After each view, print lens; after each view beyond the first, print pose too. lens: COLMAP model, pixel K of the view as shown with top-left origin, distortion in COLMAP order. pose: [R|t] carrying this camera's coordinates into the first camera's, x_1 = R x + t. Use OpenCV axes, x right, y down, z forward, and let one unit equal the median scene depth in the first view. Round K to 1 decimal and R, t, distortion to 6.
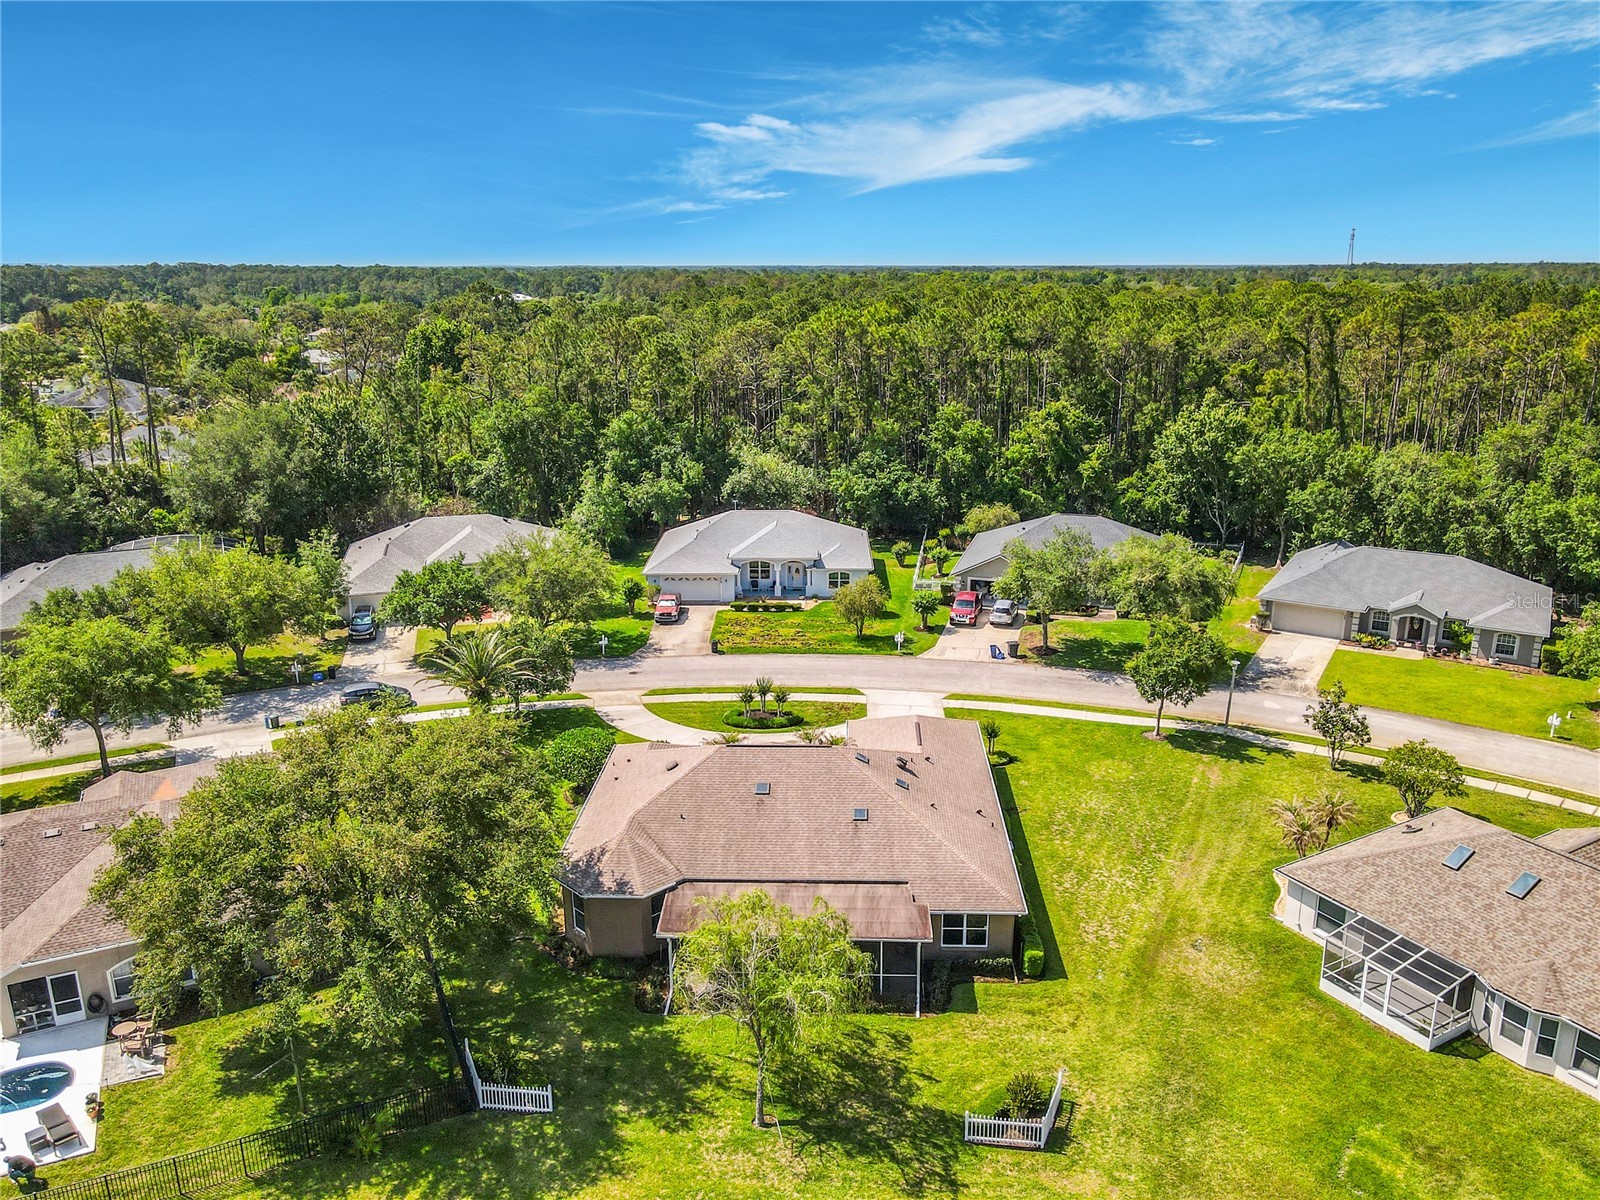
lens RADIAL K [[1208.5, 0, 817.8], [0, 1208.5, 610.7], [0, 0, 1]] dist [0.006414, -0.000223]
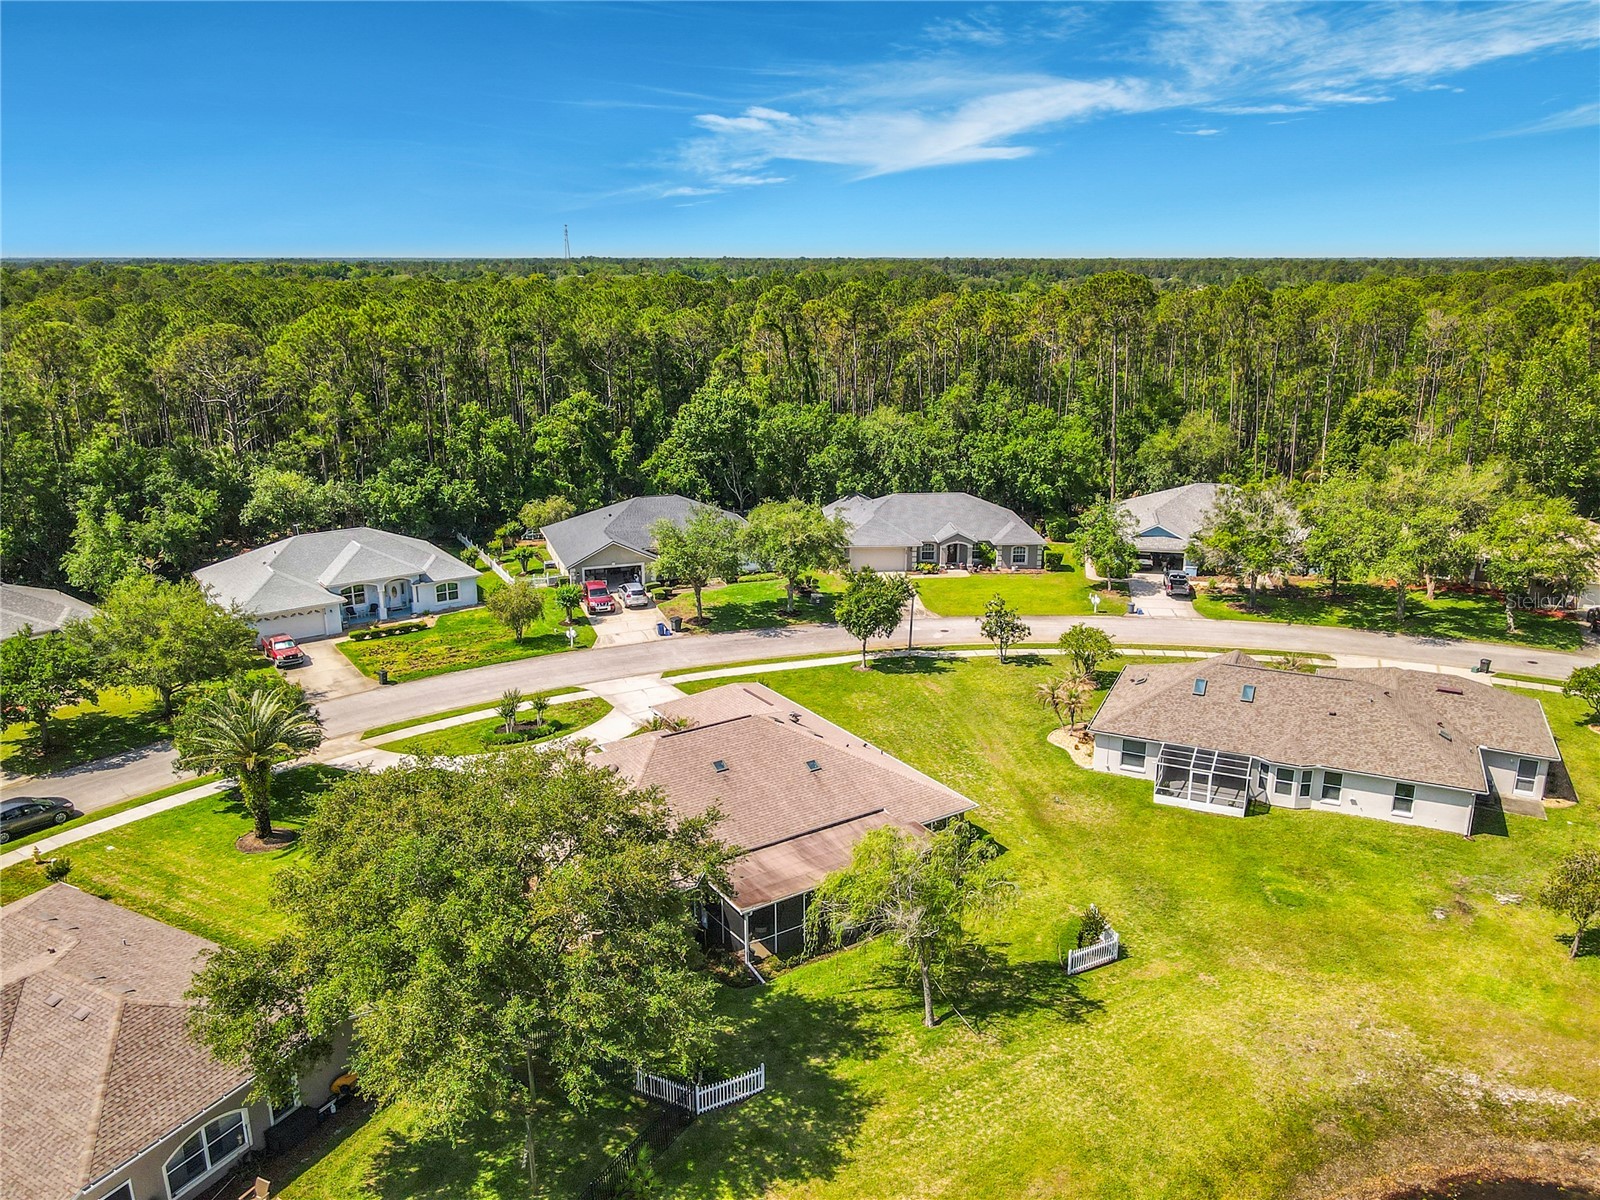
lens RADIAL K [[1189.3, 0, 835.9], [0, 1189.3, 667.9], [0, 0, 1]] dist [-0.010719, -0.007025]
pose [[0.806439, -0.191948, 0.559297, -0.391272], [0.162357, 0.981373, 0.102703, -0.018464], [-0.568592, 0.007982, 0.822581, 0.076720]]
